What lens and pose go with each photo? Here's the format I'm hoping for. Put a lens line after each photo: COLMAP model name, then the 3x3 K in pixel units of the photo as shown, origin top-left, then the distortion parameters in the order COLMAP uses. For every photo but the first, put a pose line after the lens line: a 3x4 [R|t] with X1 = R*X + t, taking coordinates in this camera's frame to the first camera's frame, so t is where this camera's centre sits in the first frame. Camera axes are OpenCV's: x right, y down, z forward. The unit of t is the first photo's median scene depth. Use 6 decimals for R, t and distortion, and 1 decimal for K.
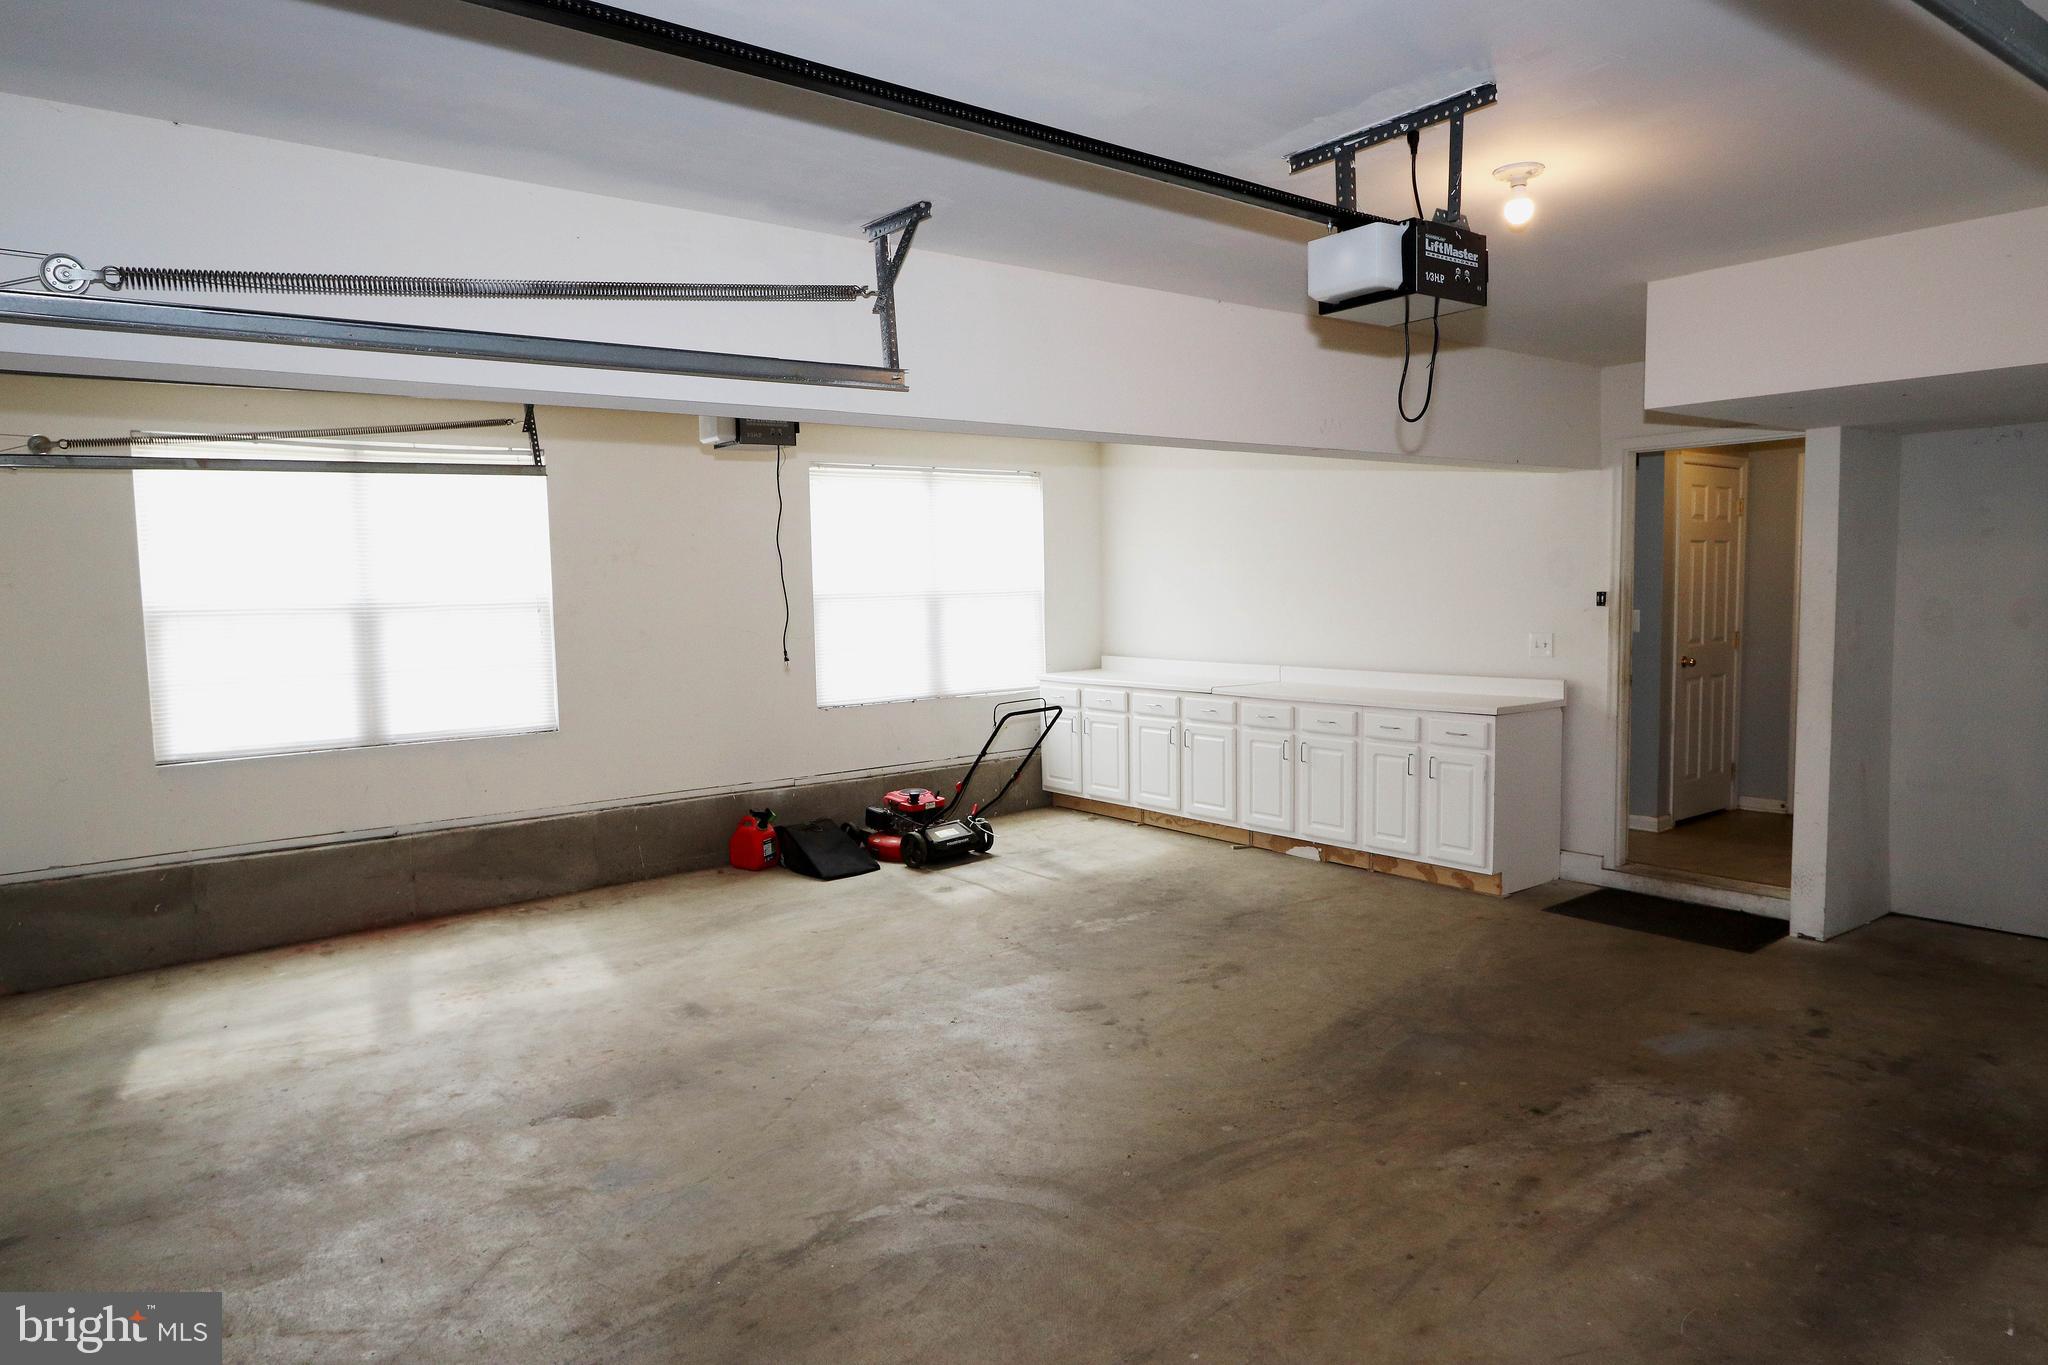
lens RADIAL K [[1245.5, 0, 1024.0], [0, 1245.5, 682.5], [0, 0, 1]] dist [-0.016116, 0.000722]
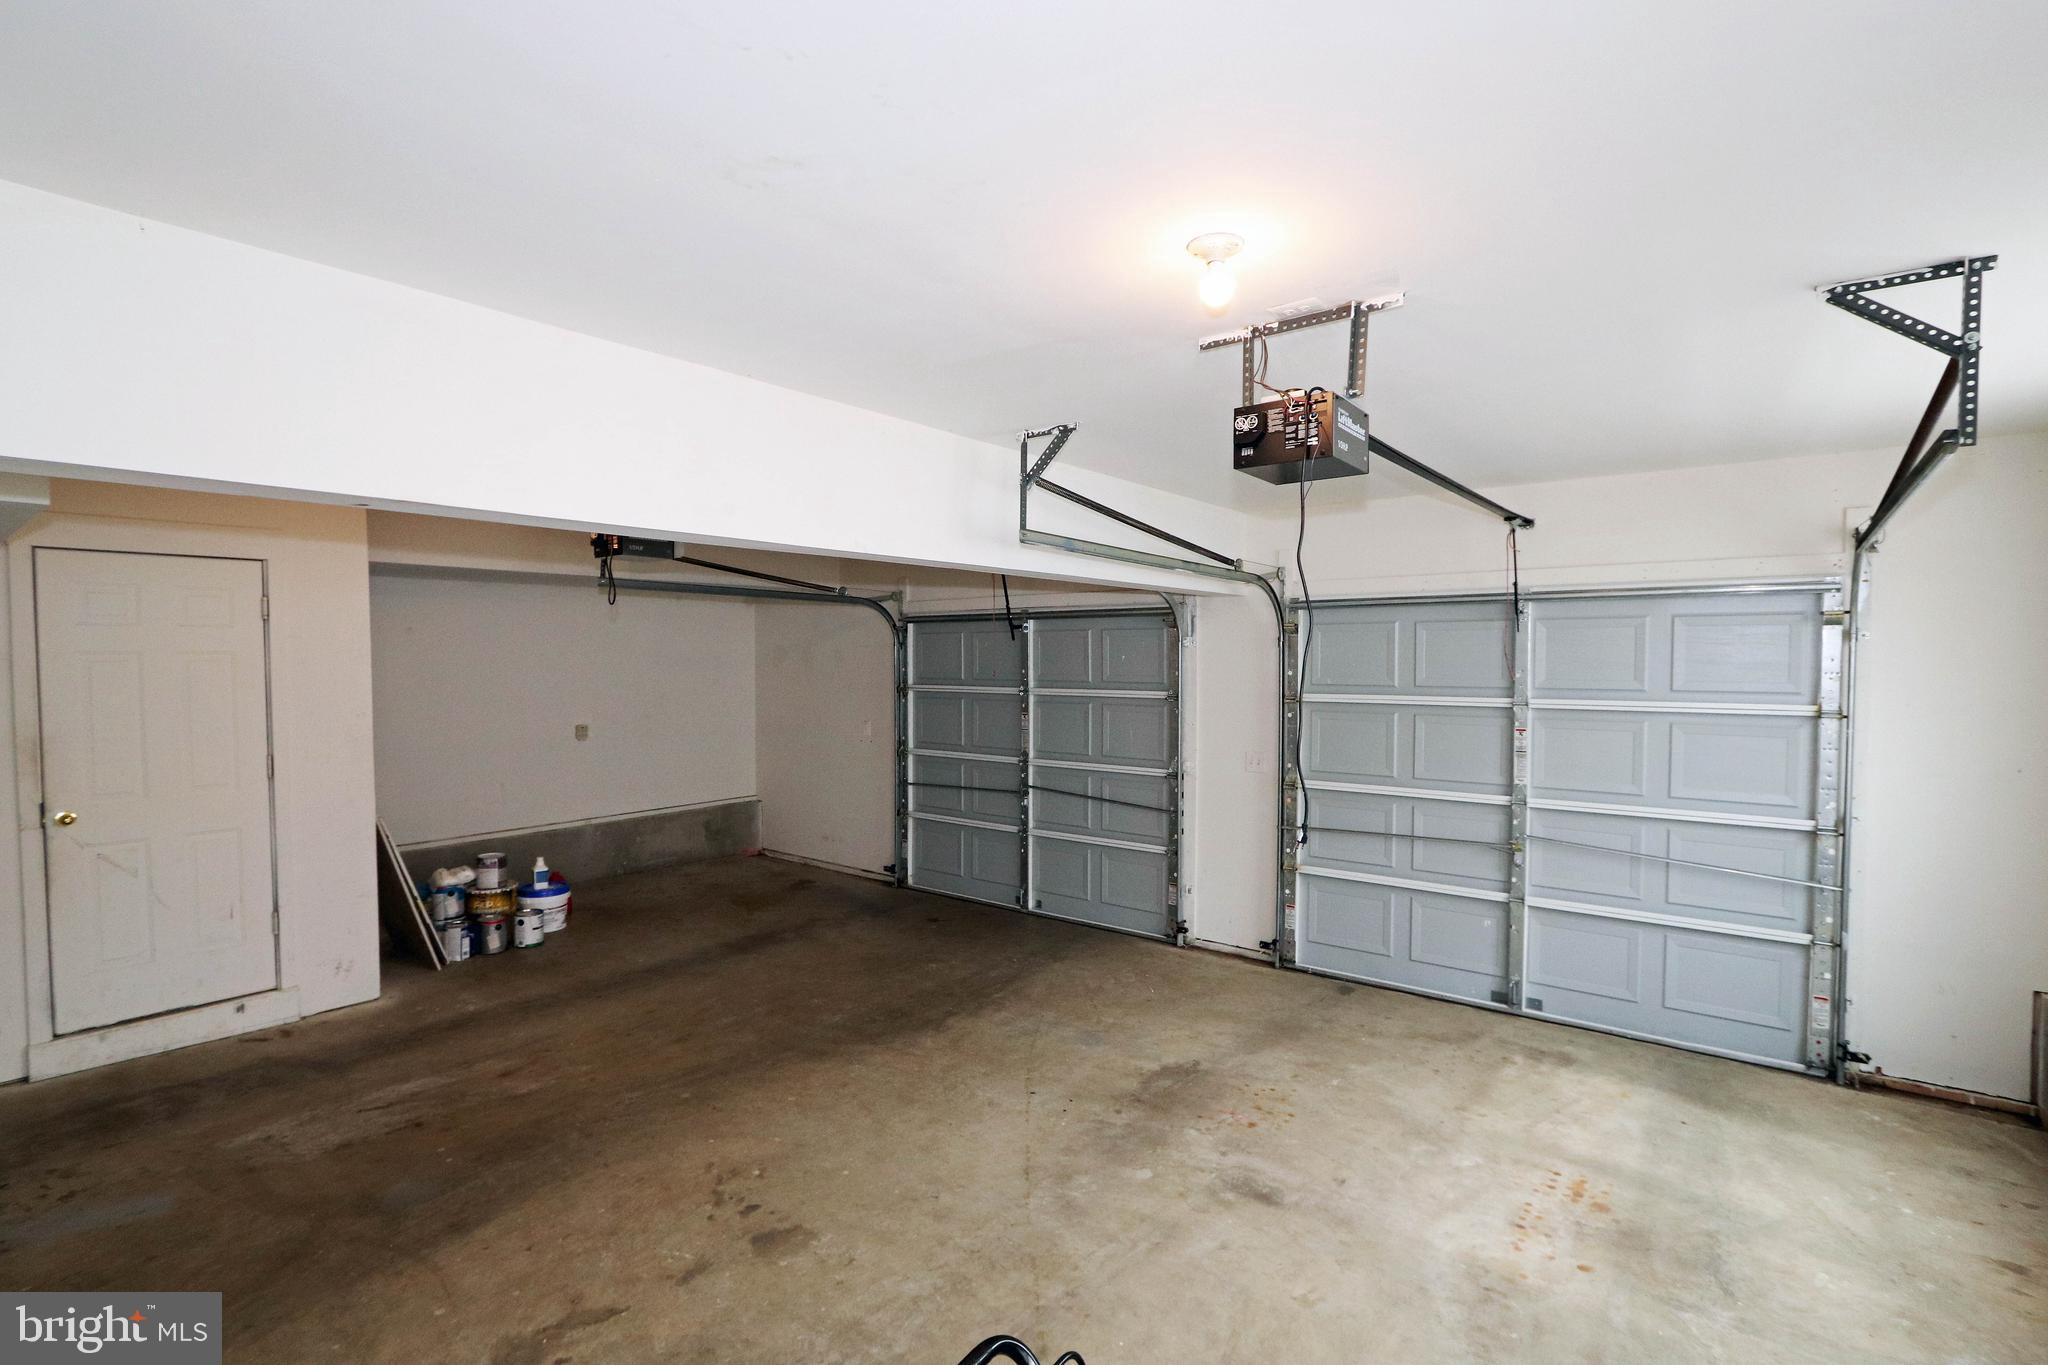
lens RADIAL K [[940.4, 0, 1017.6], [0, 940.4, 687.4], [0, 0, 1]] dist [-0.017839, 0.001215]
pose [[-0.971612, 0.029868, -0.234686, 0.028127], [0.002936, 0.993444, 0.114278, -0.145144], [0.236561, 0.110345, -0.965331, 1.495347]]
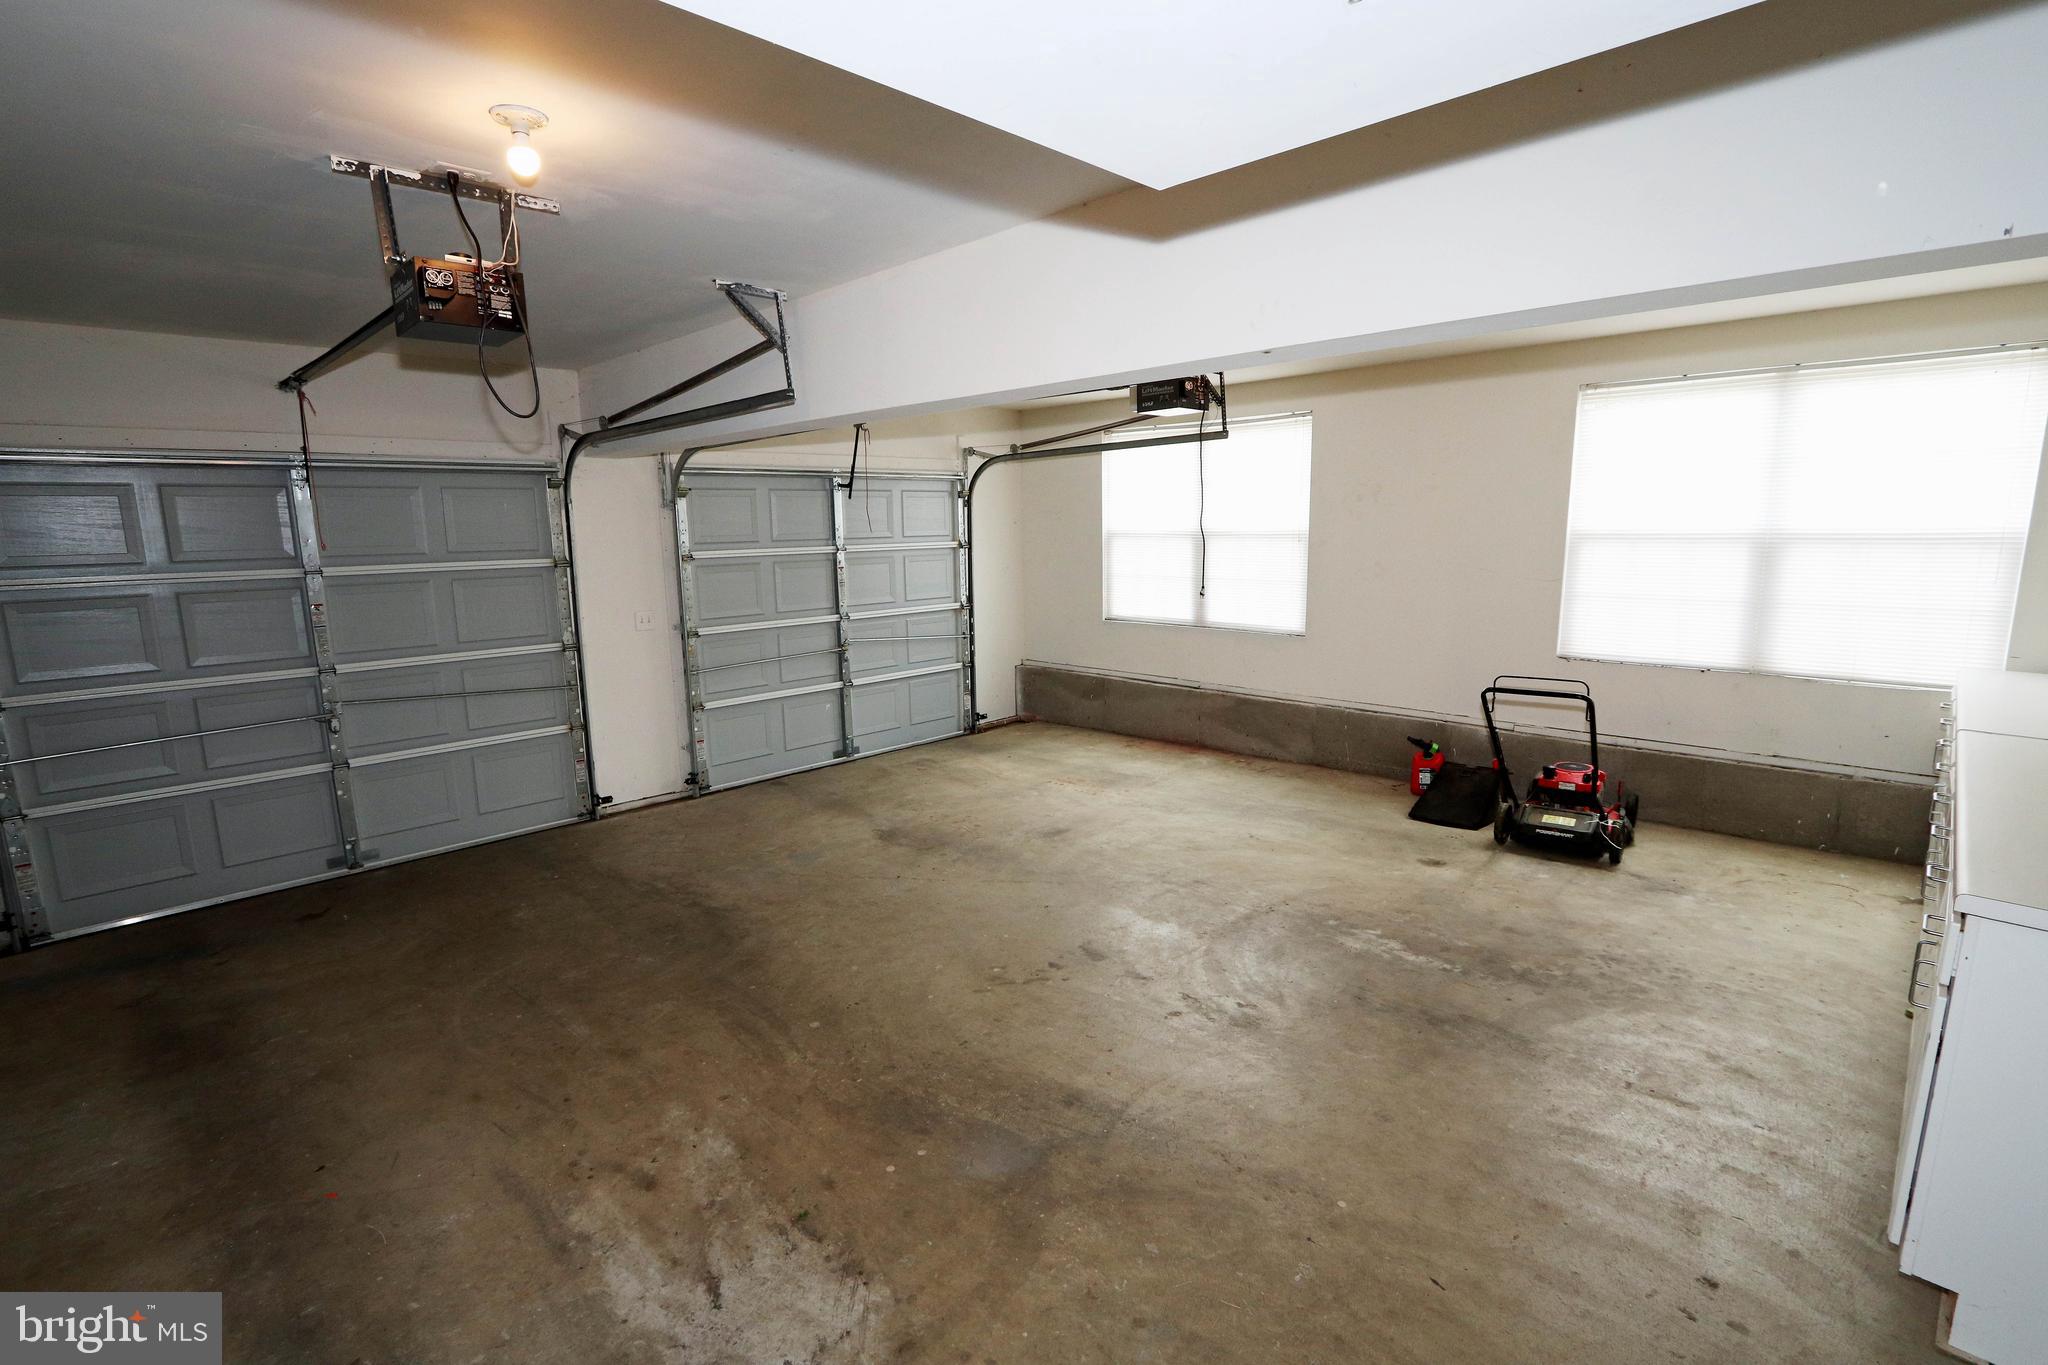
lens RADIAL K [[942.2, 0, 1016.7], [0, 942.2, 691.5], [0, 0, 1]] dist [-0.019878, 0.001184]
pose [[0.124202, 0.194130, -0.973081, 0.725861], [-0.065537, 0.980138, 0.187173, -0.090173], [0.990090, 0.040526, 0.134458, 0.783405]]
